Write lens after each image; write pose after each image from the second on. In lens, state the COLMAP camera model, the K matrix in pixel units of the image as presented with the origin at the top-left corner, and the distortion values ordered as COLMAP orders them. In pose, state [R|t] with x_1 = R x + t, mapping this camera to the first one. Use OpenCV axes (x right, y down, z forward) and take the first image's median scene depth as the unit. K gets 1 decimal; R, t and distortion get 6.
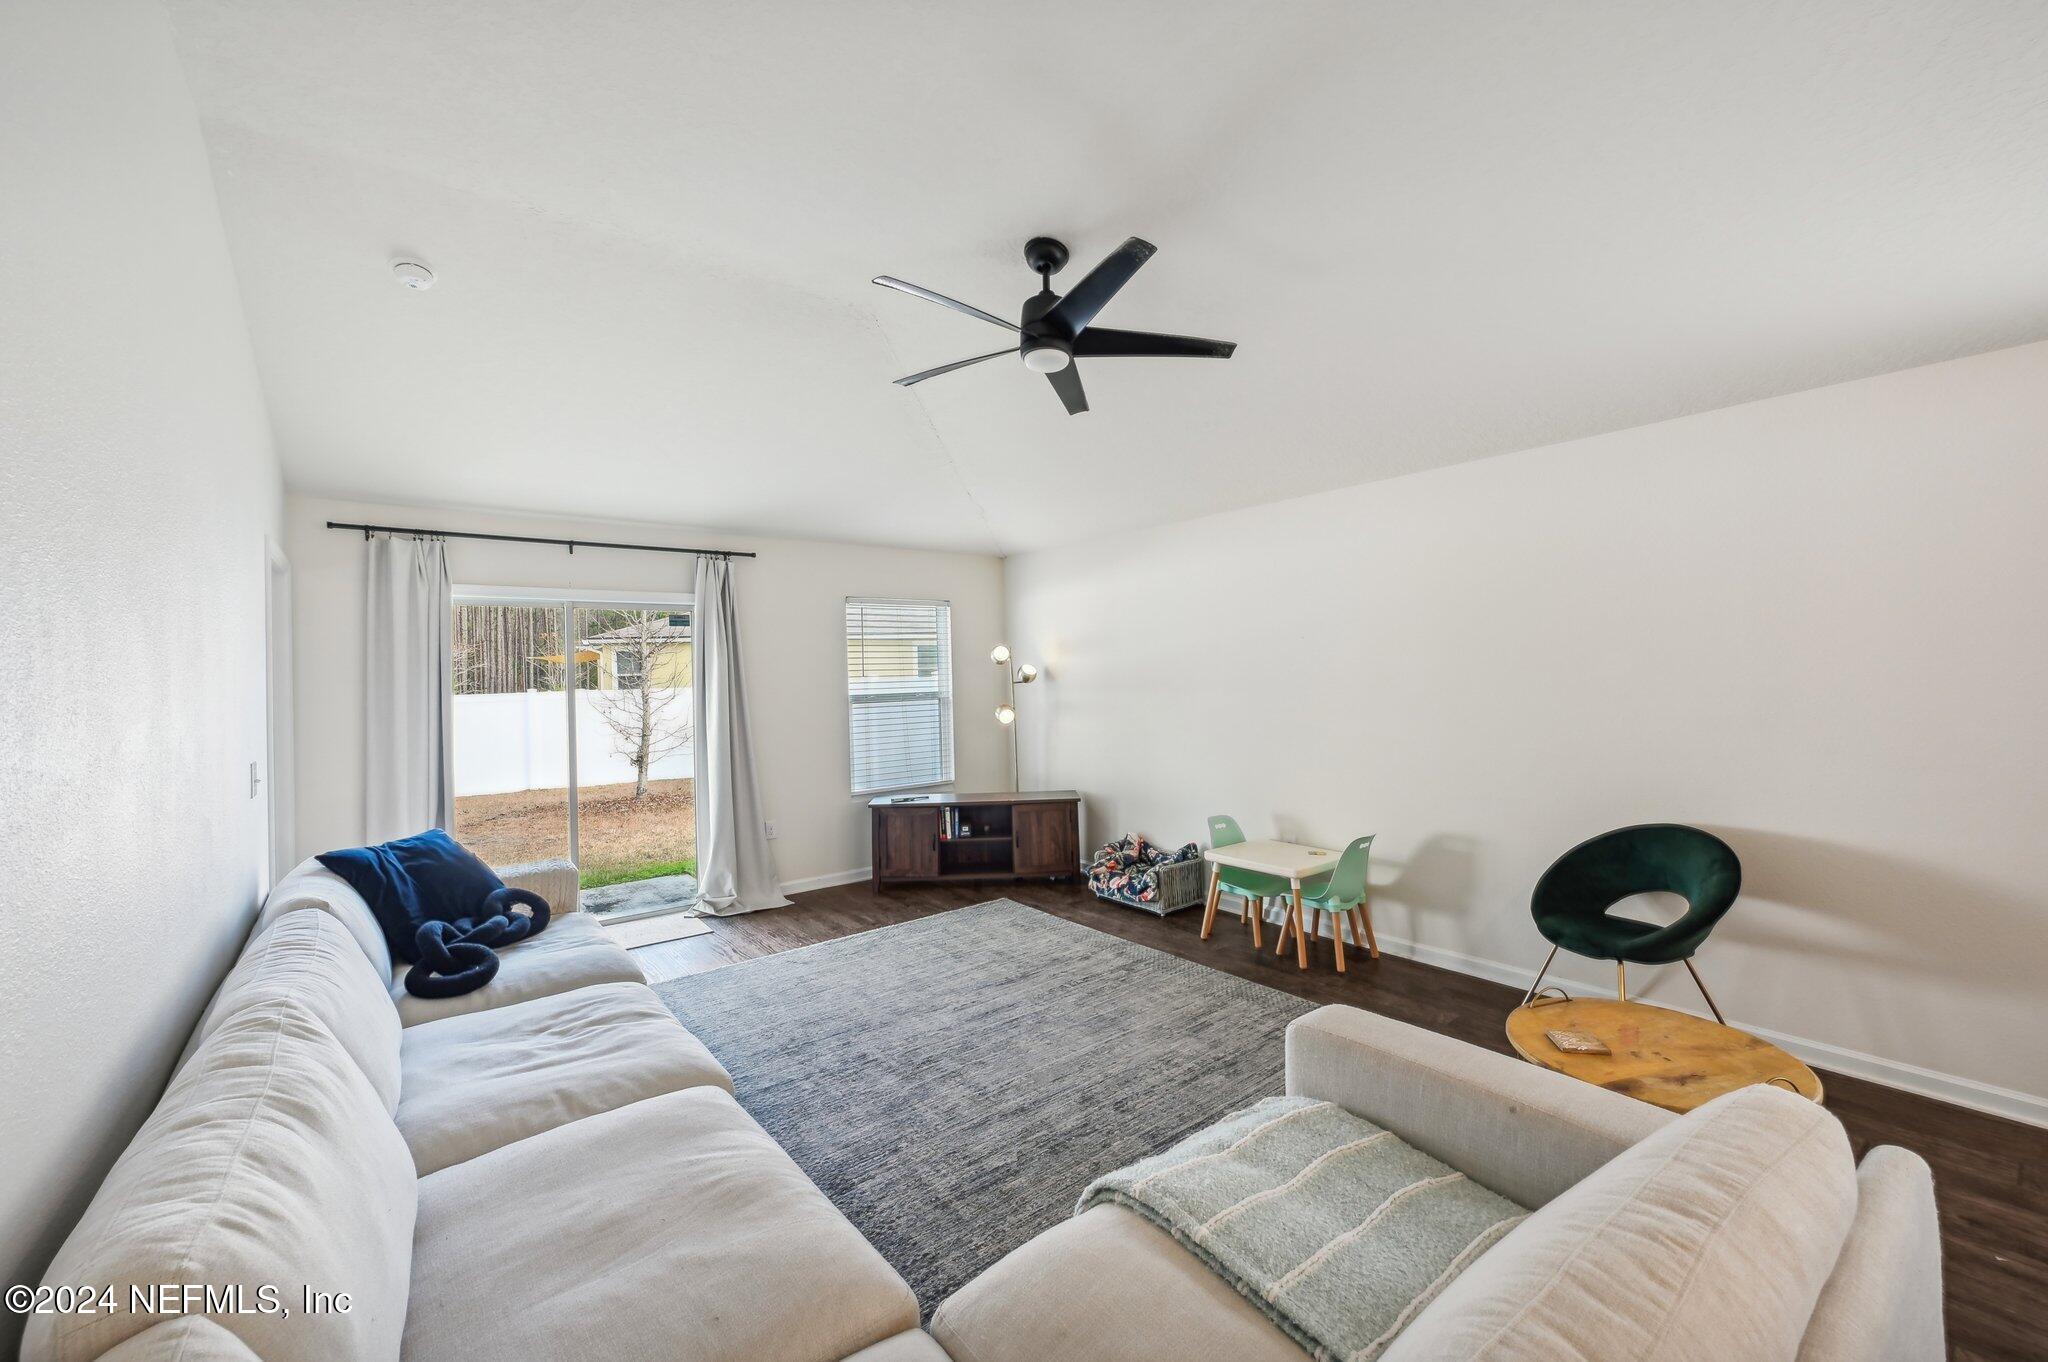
lens RADIAL K [[828.0, 0, 1021.2], [0, 828.0, 676.5], [0, 0, 1]] dist [0.004064, 0.000018]
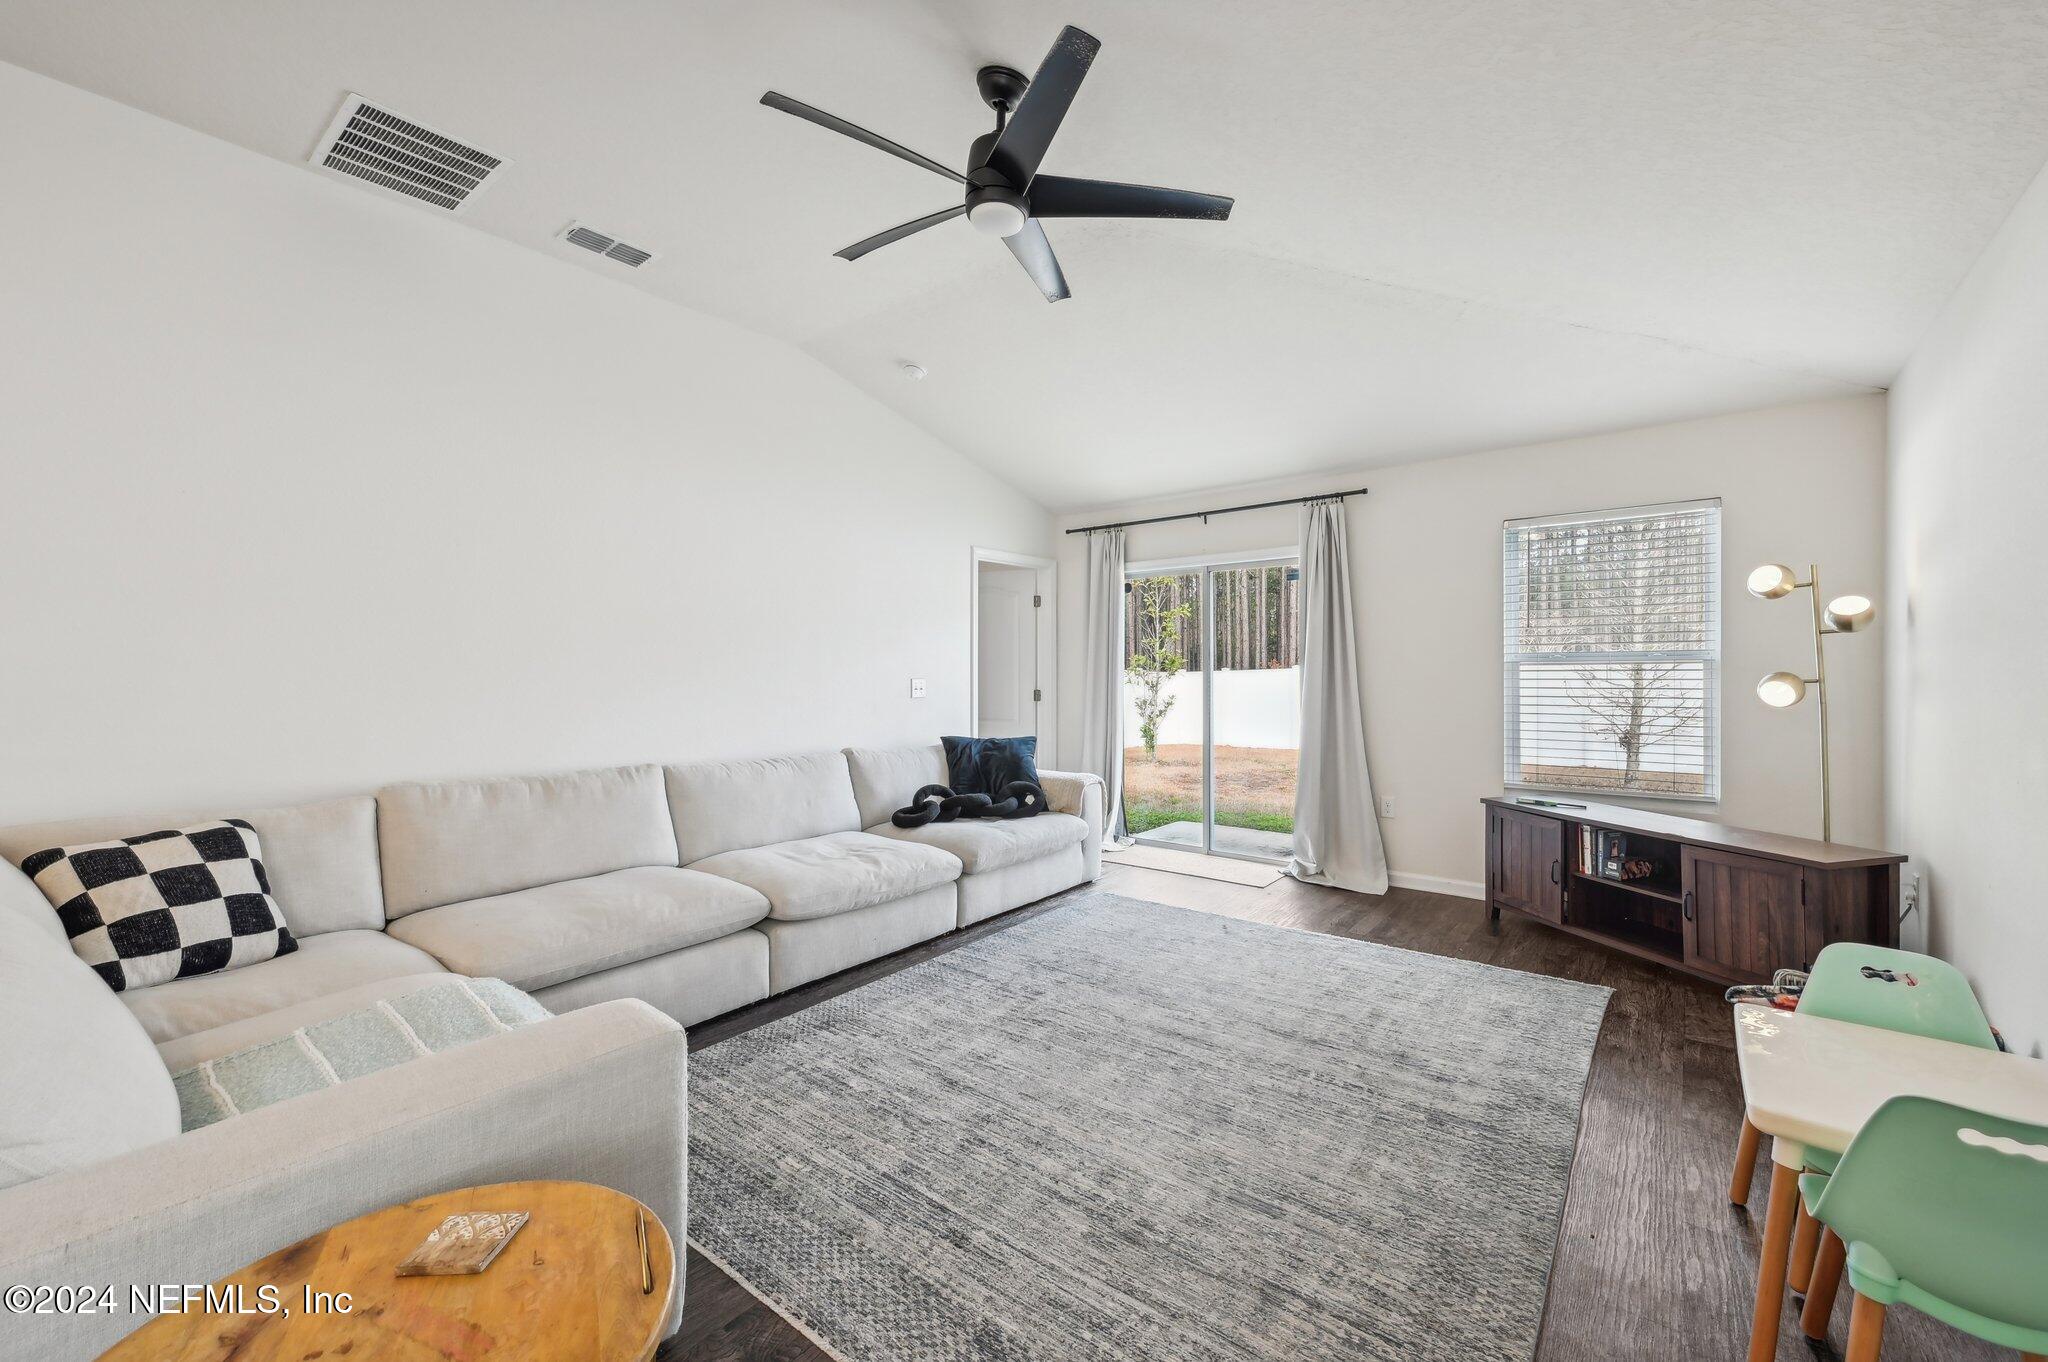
lens RADIAL K [[828.0, 0, 1024.0], [0, 828.0, 665.2], [0, 0, 1]] dist [0.004064, 0.000018]
pose [[0.220785, 0.016521, -0.975183, 0.536941], [-0.002734, 0.999863, 0.016320, 0.029970], [0.975319, -0.000937, 0.220799, 0.524342]]
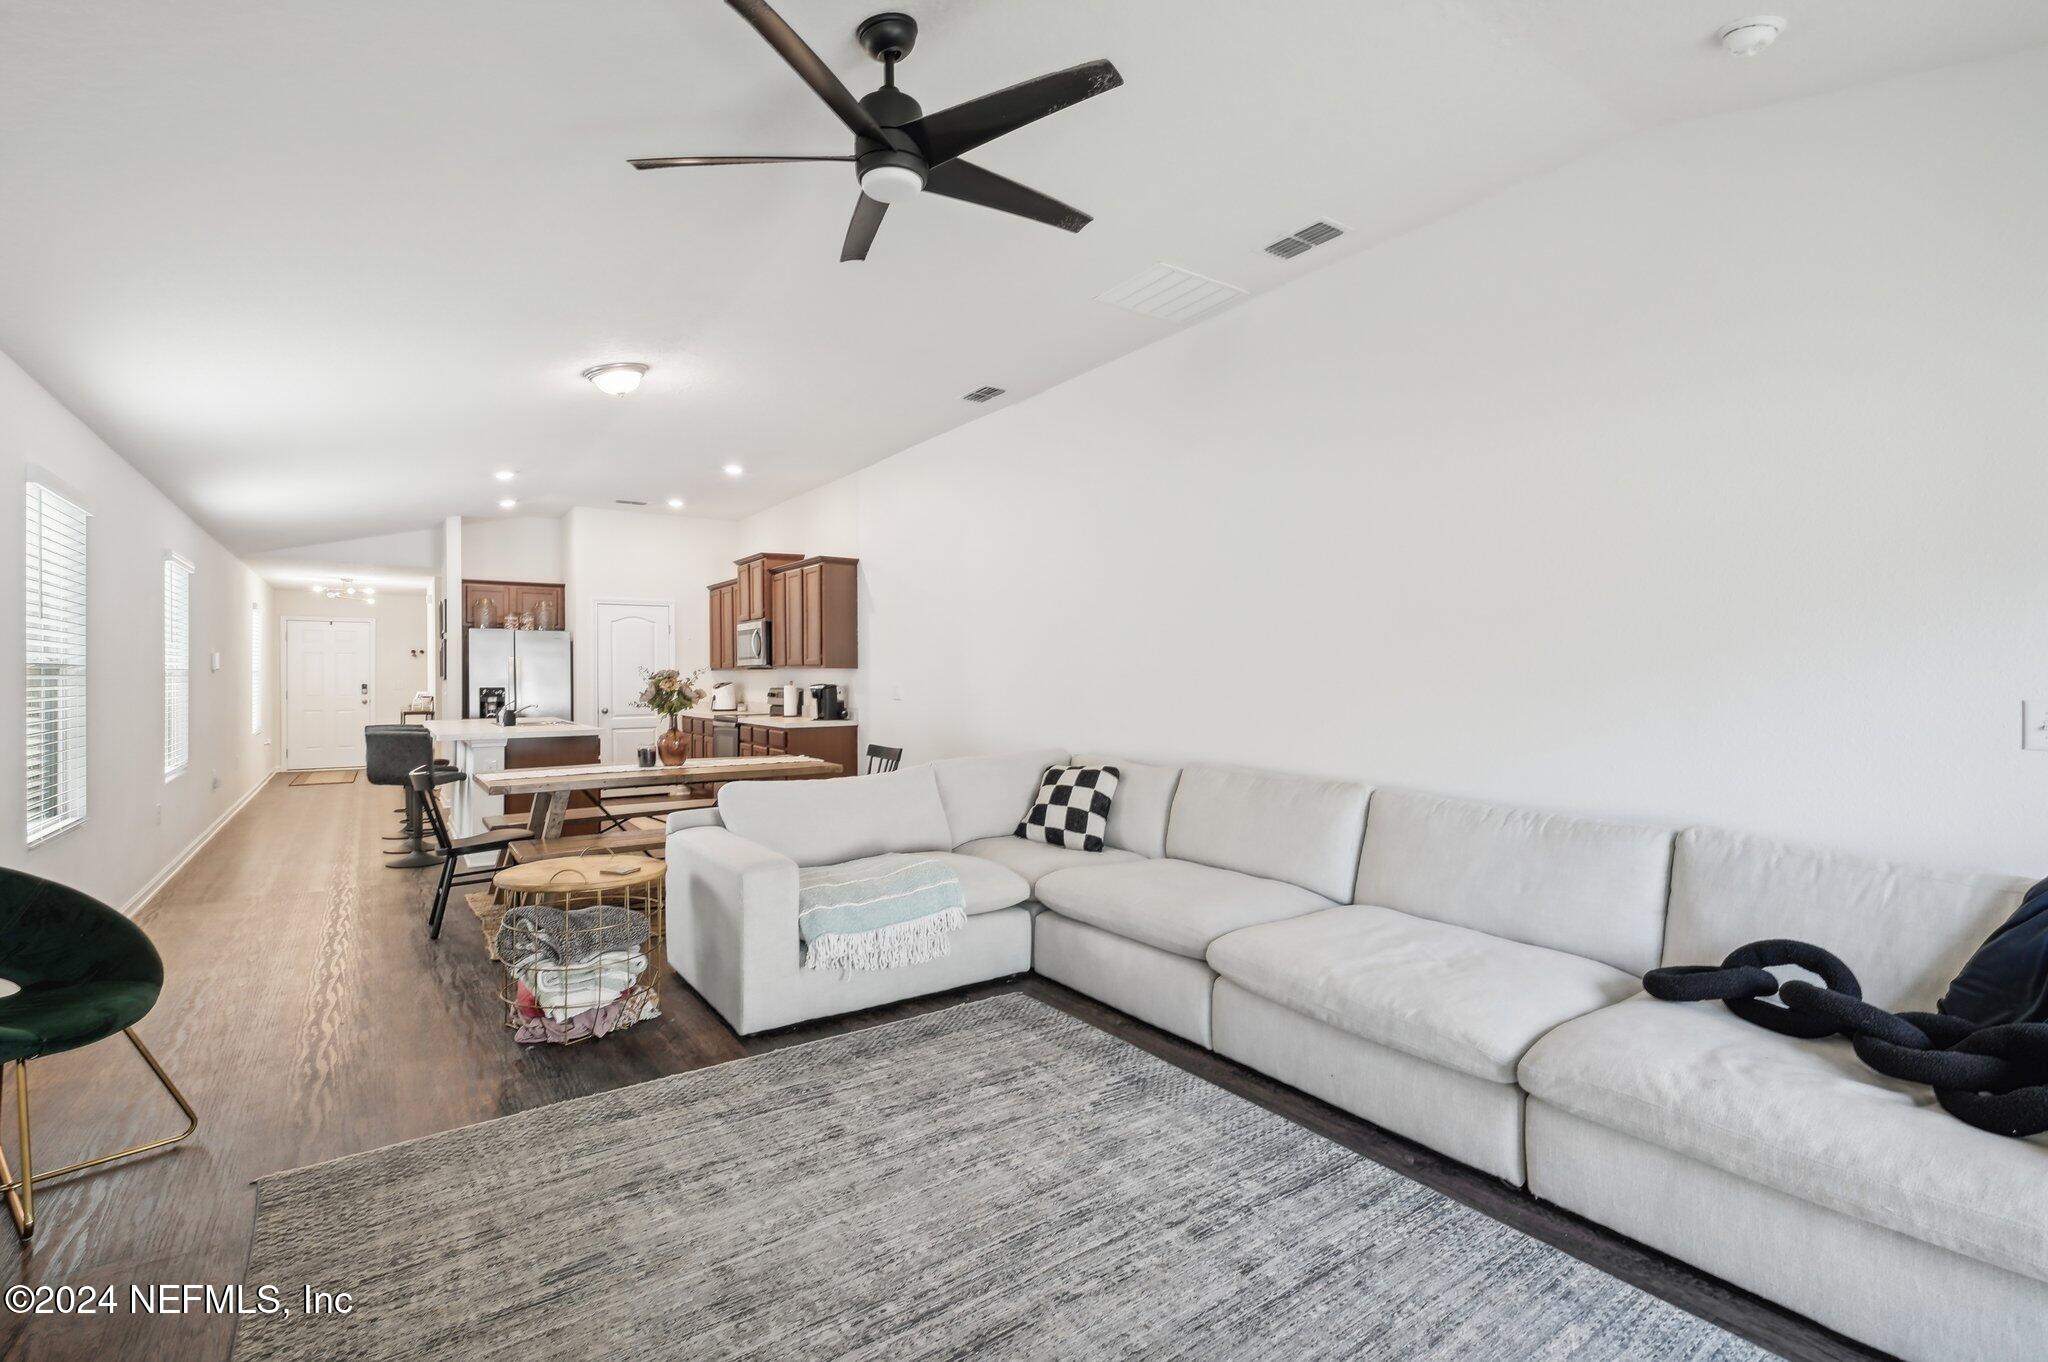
lens RADIAL K [[912.6, 0, 1025.6], [0, 912.6, 680.0], [0, 0, 1]] dist [-0.001826, -0.000482]
pose [[-0.998263, 0.020986, 0.055048, -0.077573], [0.021284, 0.999762, 0.004817, 0.040533], [-0.054934, 0.005981, -0.998472, 1.137258]]
